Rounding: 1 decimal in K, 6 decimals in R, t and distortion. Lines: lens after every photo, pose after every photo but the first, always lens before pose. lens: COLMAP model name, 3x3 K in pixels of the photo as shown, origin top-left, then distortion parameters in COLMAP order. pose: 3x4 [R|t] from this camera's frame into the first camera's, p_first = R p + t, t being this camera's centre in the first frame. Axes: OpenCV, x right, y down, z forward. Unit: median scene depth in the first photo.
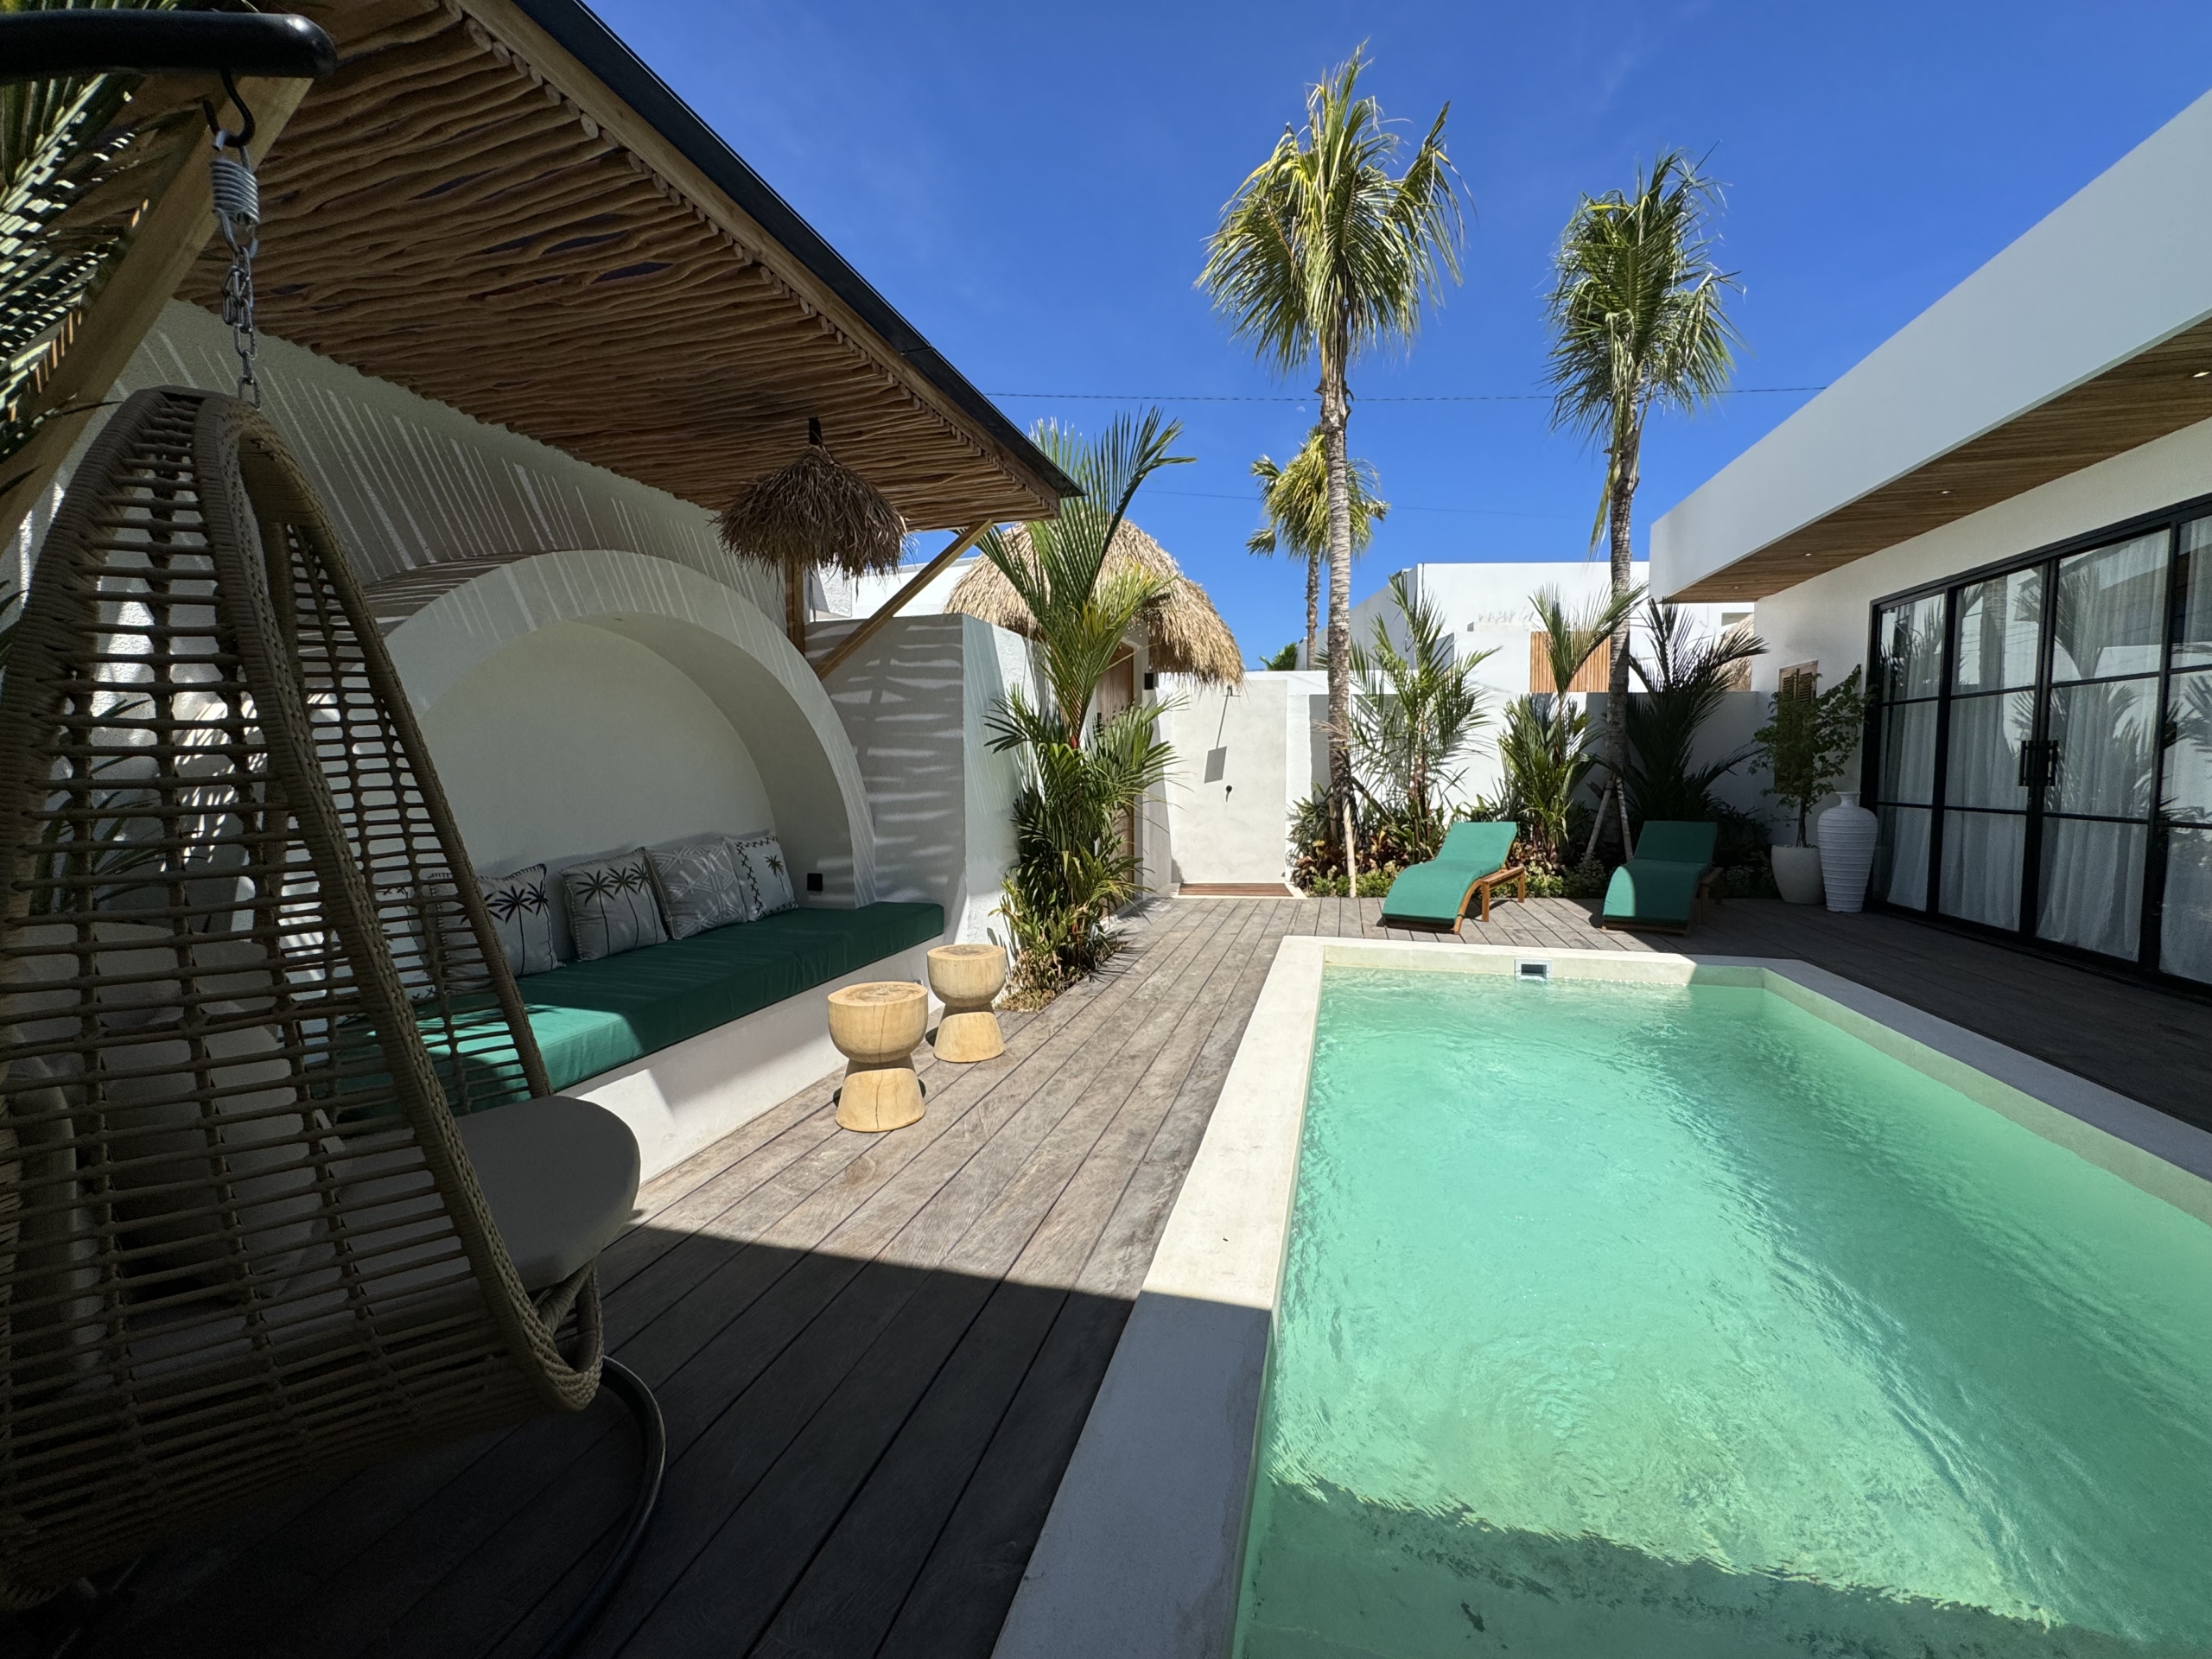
lens RADIAL K [[885.3, 0, 1108.5], [0, 885.3, 836.7], [0, 0, 1]] dist [-0.004727, 0.001520]
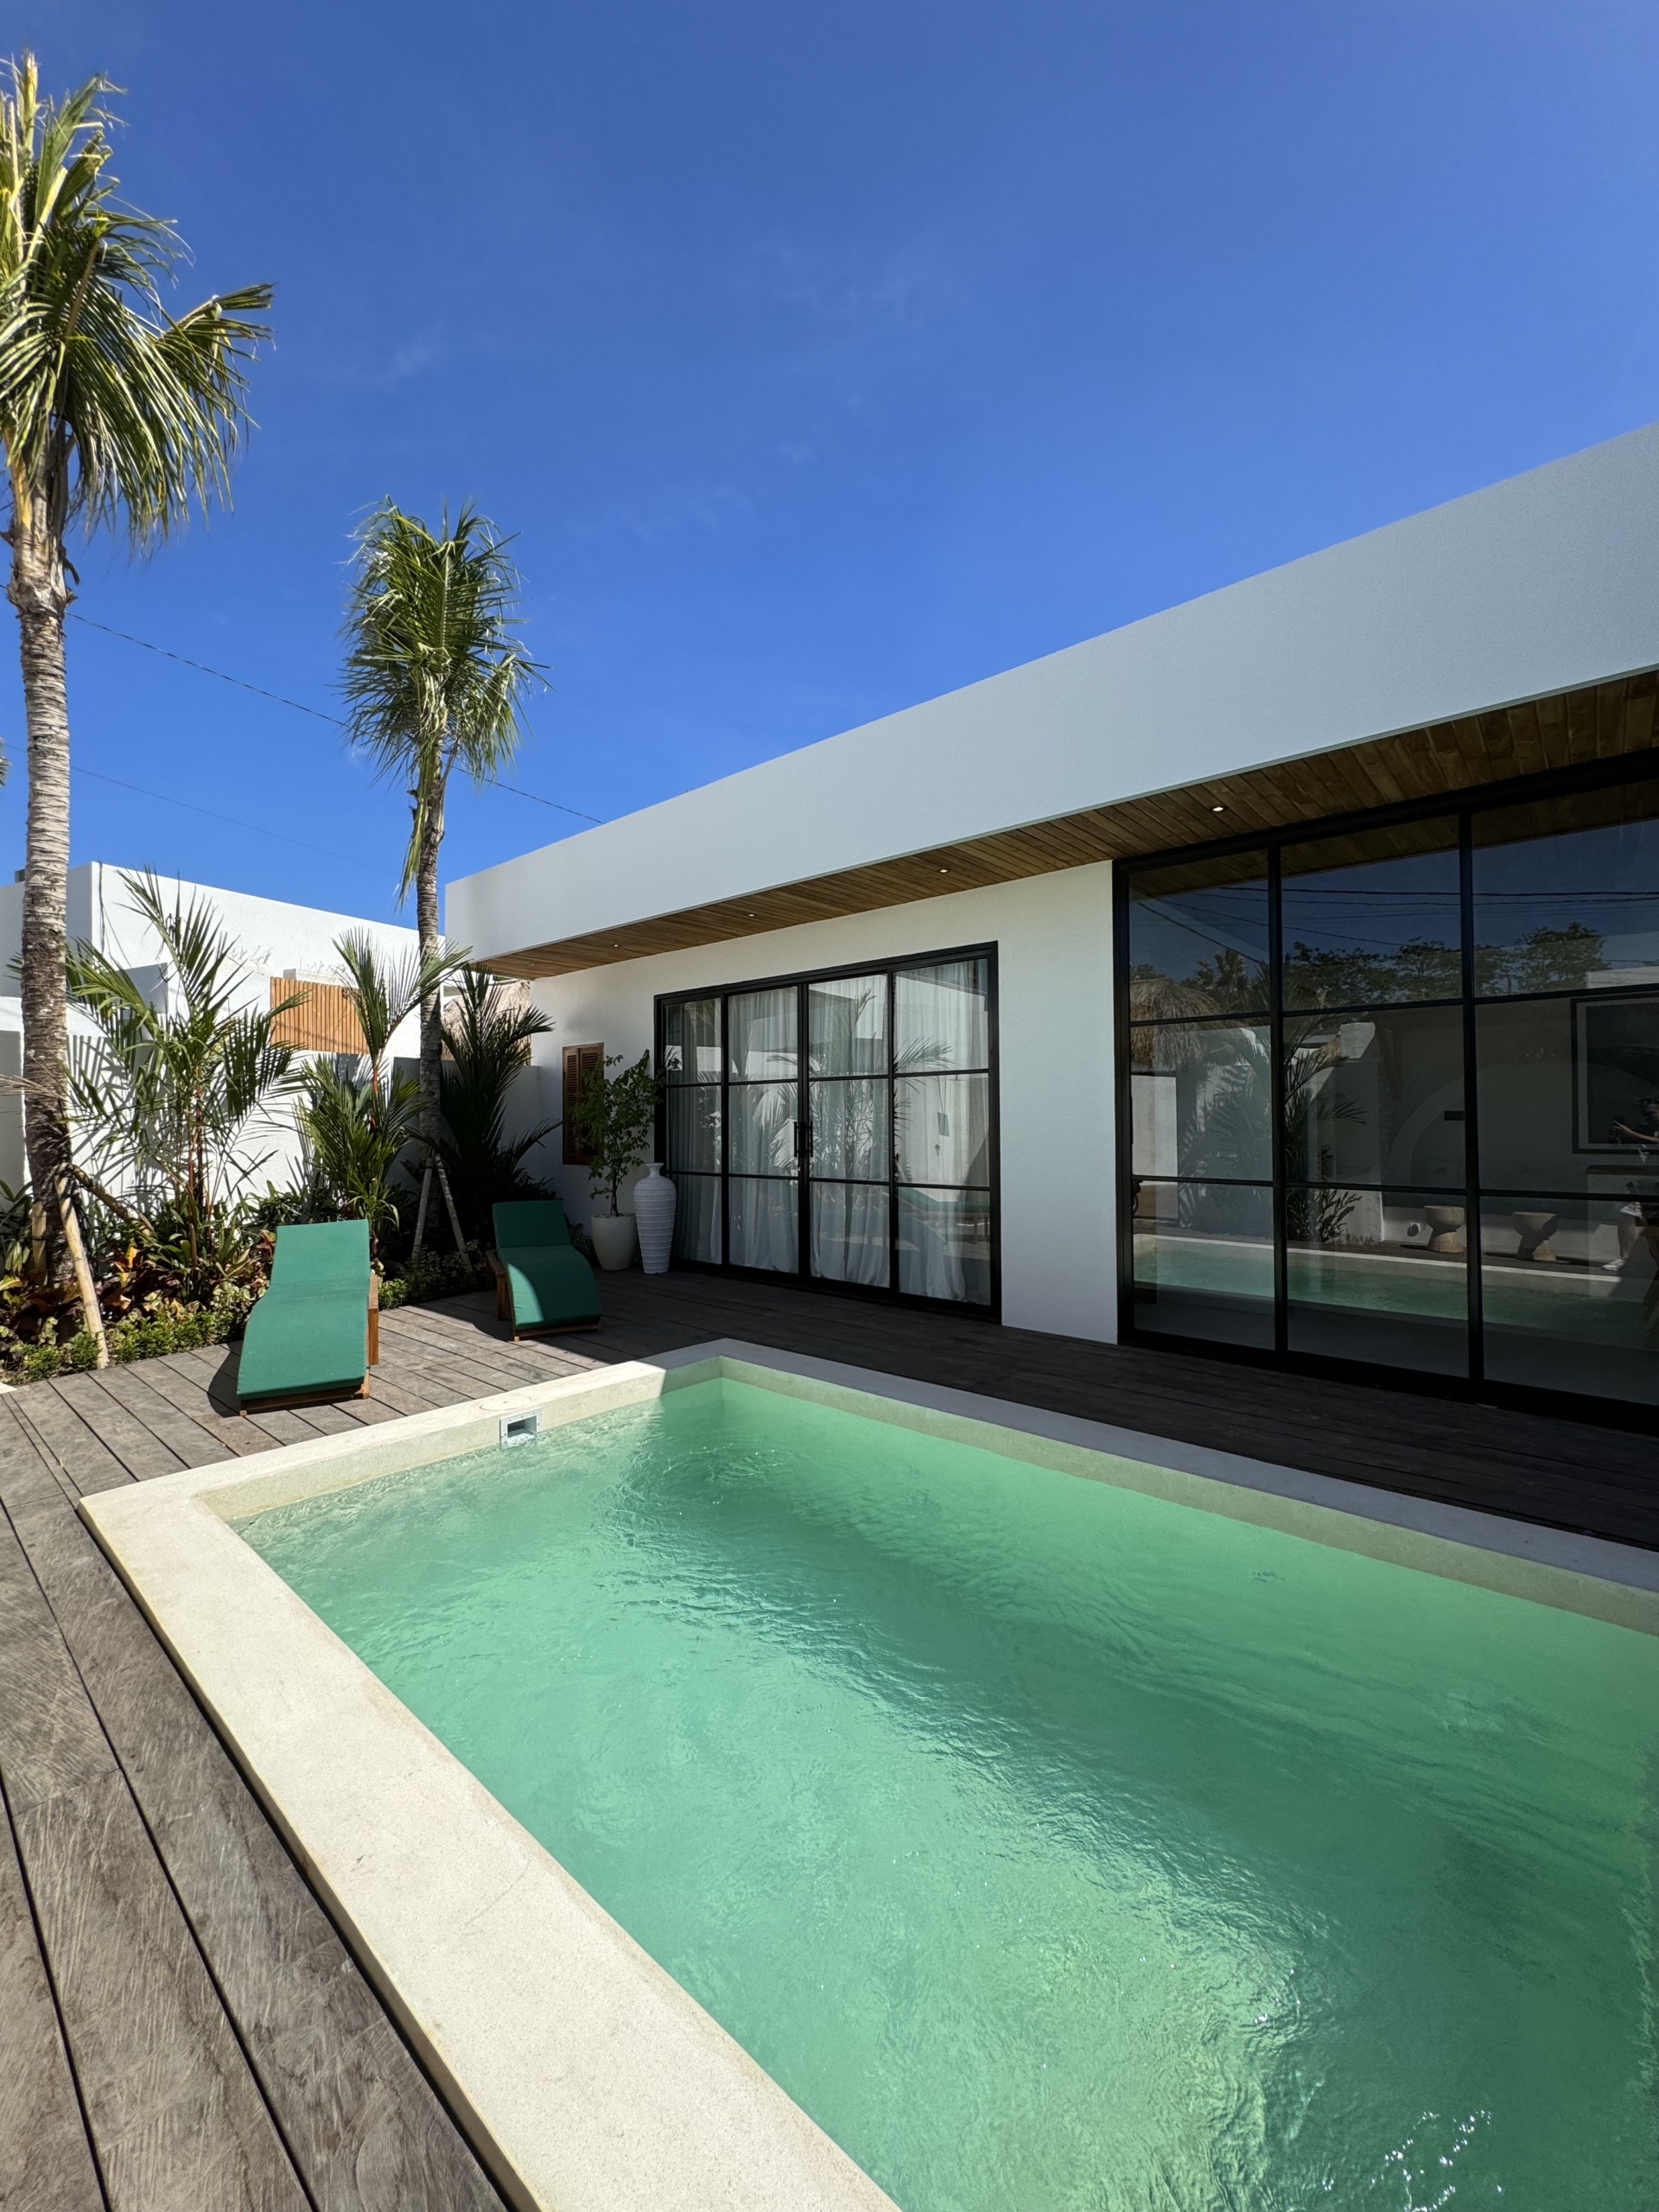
lens RADIAL K [[885.3, 0, 829.1], [0, 885.3, 1107.3], [0, 0, 1]] dist [-0.004727, 0.001520]
pose [[0.439983, 0.014670, 0.897886, -0.060309], [0.074692, 0.995804, -0.052870, -0.045115], [-0.894894, 0.090327, 0.437041, 0.306002]]
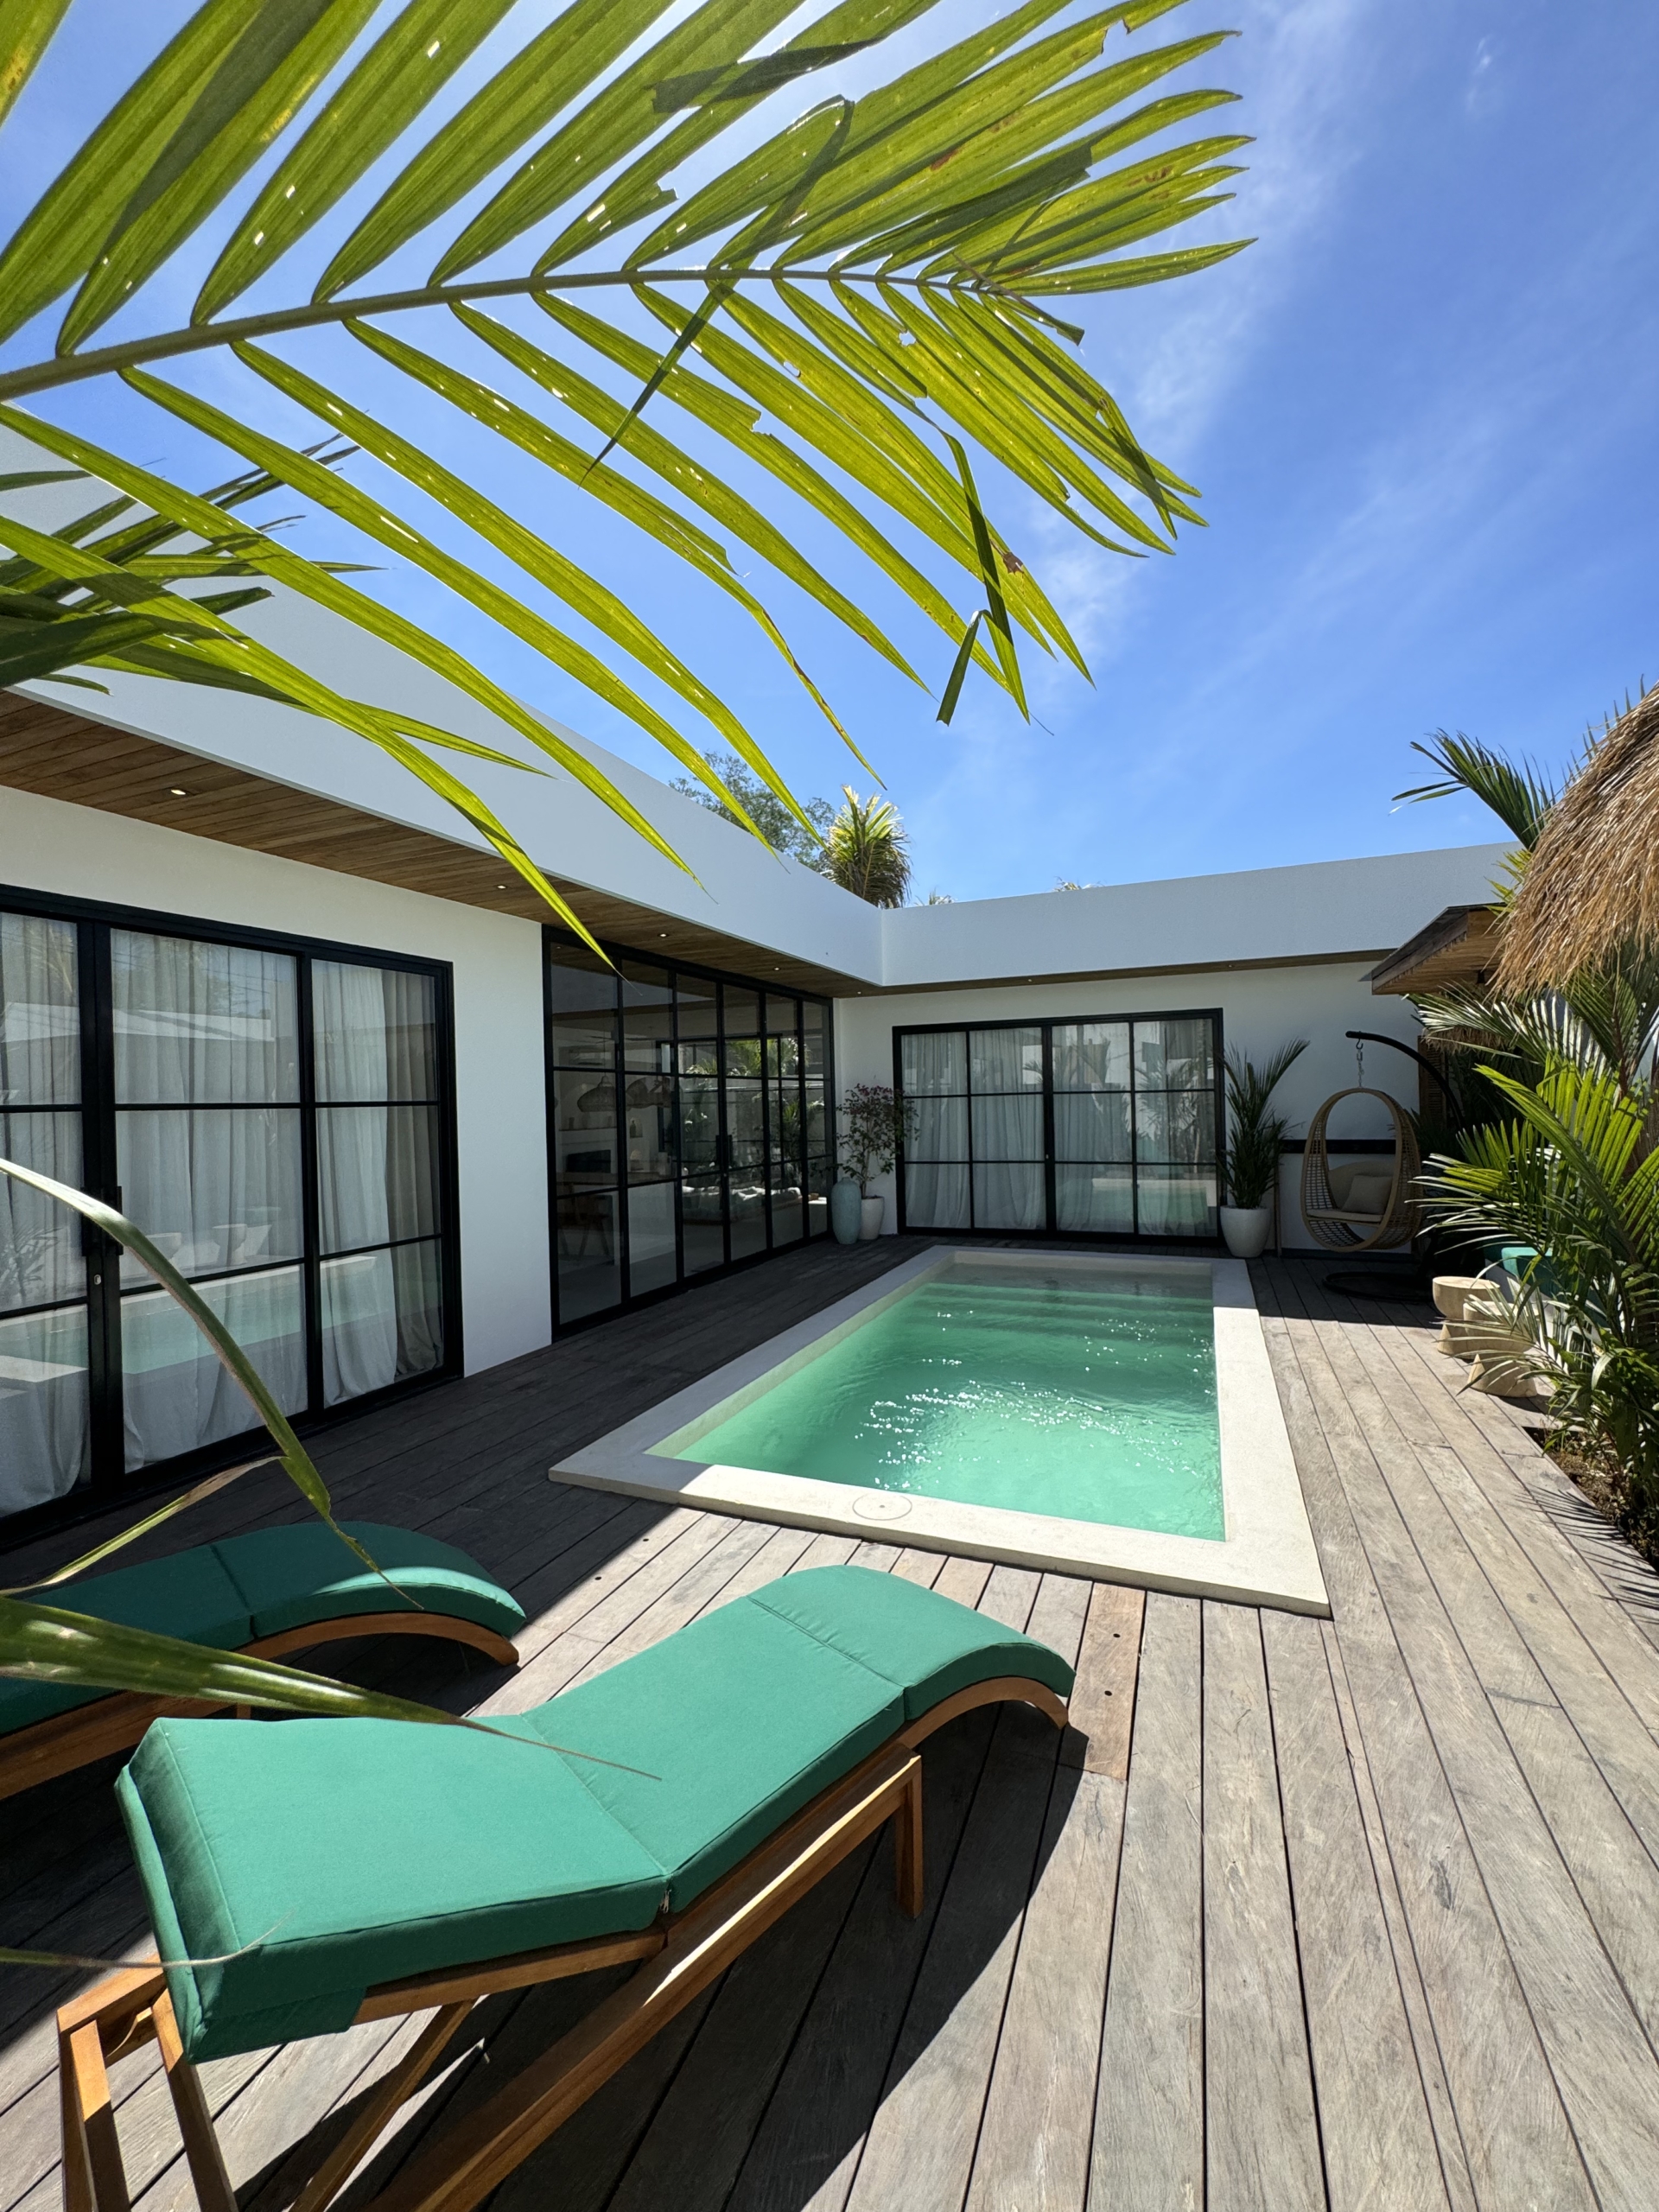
lens RADIAL K [[885.3, 0, 836.0], [0, 885.3, 1100.7], [0, 0, 1]] dist [-0.004727, 0.001520]
pose [[-0.991963, 0.029465, 0.123052, 0.320891], [0.038874, 0.996442, 0.074779, -0.154890], [-0.120411, 0.078962, -0.989579, 1.213539]]
